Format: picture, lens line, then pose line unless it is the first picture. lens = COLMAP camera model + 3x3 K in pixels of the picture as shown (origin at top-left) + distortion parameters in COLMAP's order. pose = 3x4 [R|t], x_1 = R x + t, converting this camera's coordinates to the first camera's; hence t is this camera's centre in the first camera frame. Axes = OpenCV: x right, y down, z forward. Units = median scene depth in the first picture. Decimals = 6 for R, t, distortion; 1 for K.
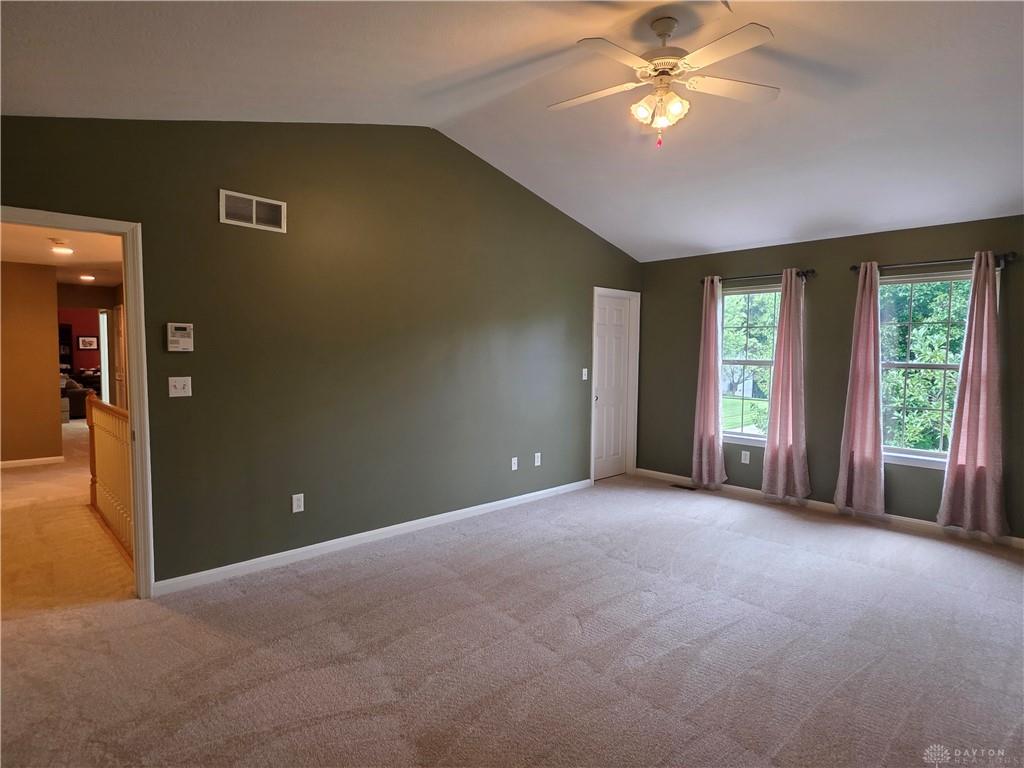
lens RADIAL K [[564.3, 0, 512.0], [0, 564.3, 384.0], [0, 0, 1]] dist [0.002828, 0.000175]
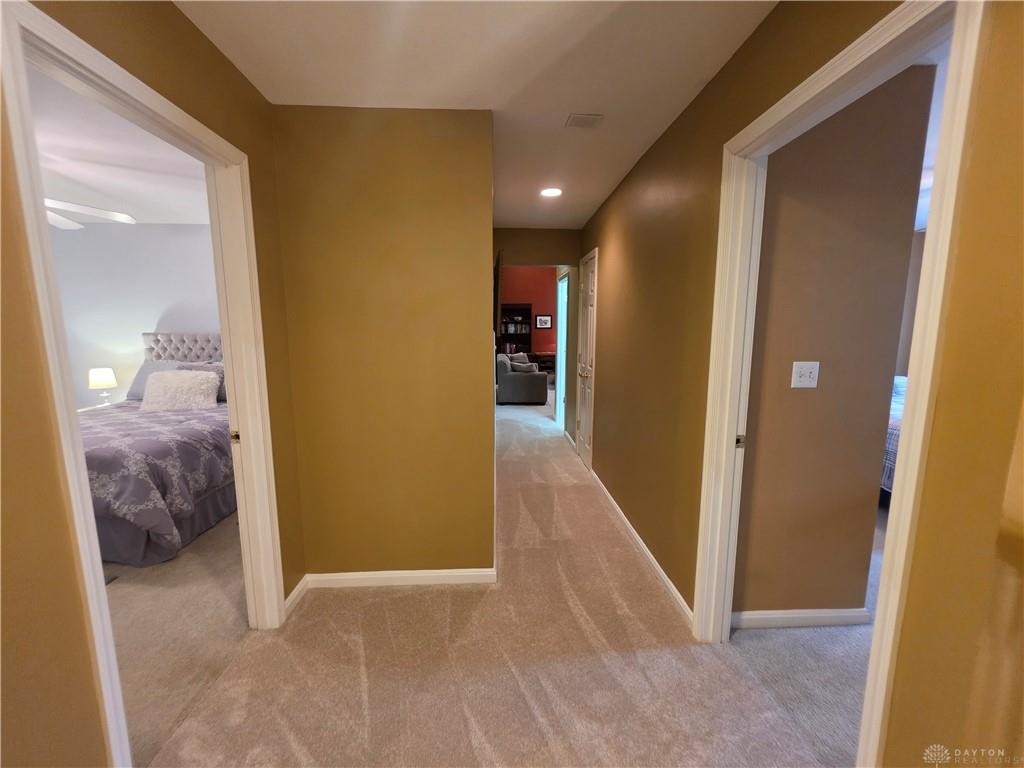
lens RADIAL K [[410.8, 0, 512.0], [0, 410.8, 384.0], [0, 0, 1]] dist [-0.000281, -0.000020]
pose [[0.755132, 0.080170, -0.650652, -0.449699], [-0.030958, 0.995748, 0.086761, -0.034684], [0.654841, -0.045373, 0.754403, 0.592620]]
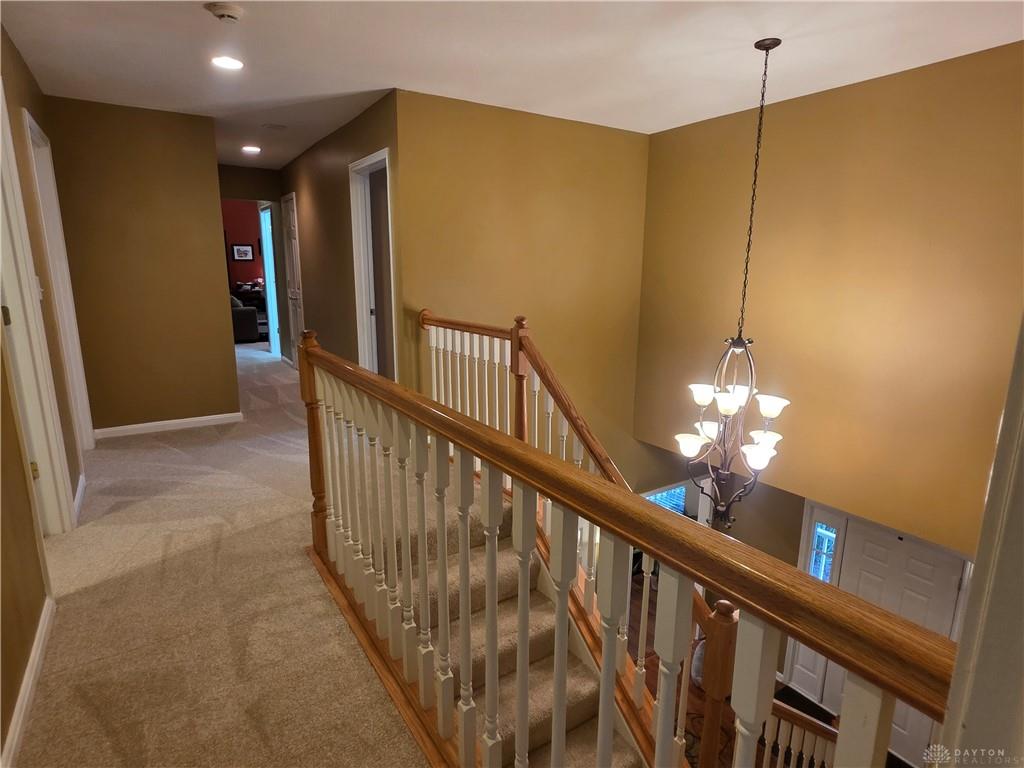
lens RADIAL K [[564.3, 0, 512.0], [0, 564.3, 384.0], [0, 0, 1]] dist [0.002828, 0.000175]
pose [[0.982233, 0.036512, -0.184082, -0.265661], [-0.008808, 0.988779, 0.149124, -0.008962], [0.187461, -0.144853, 0.971533, 0.307330]]
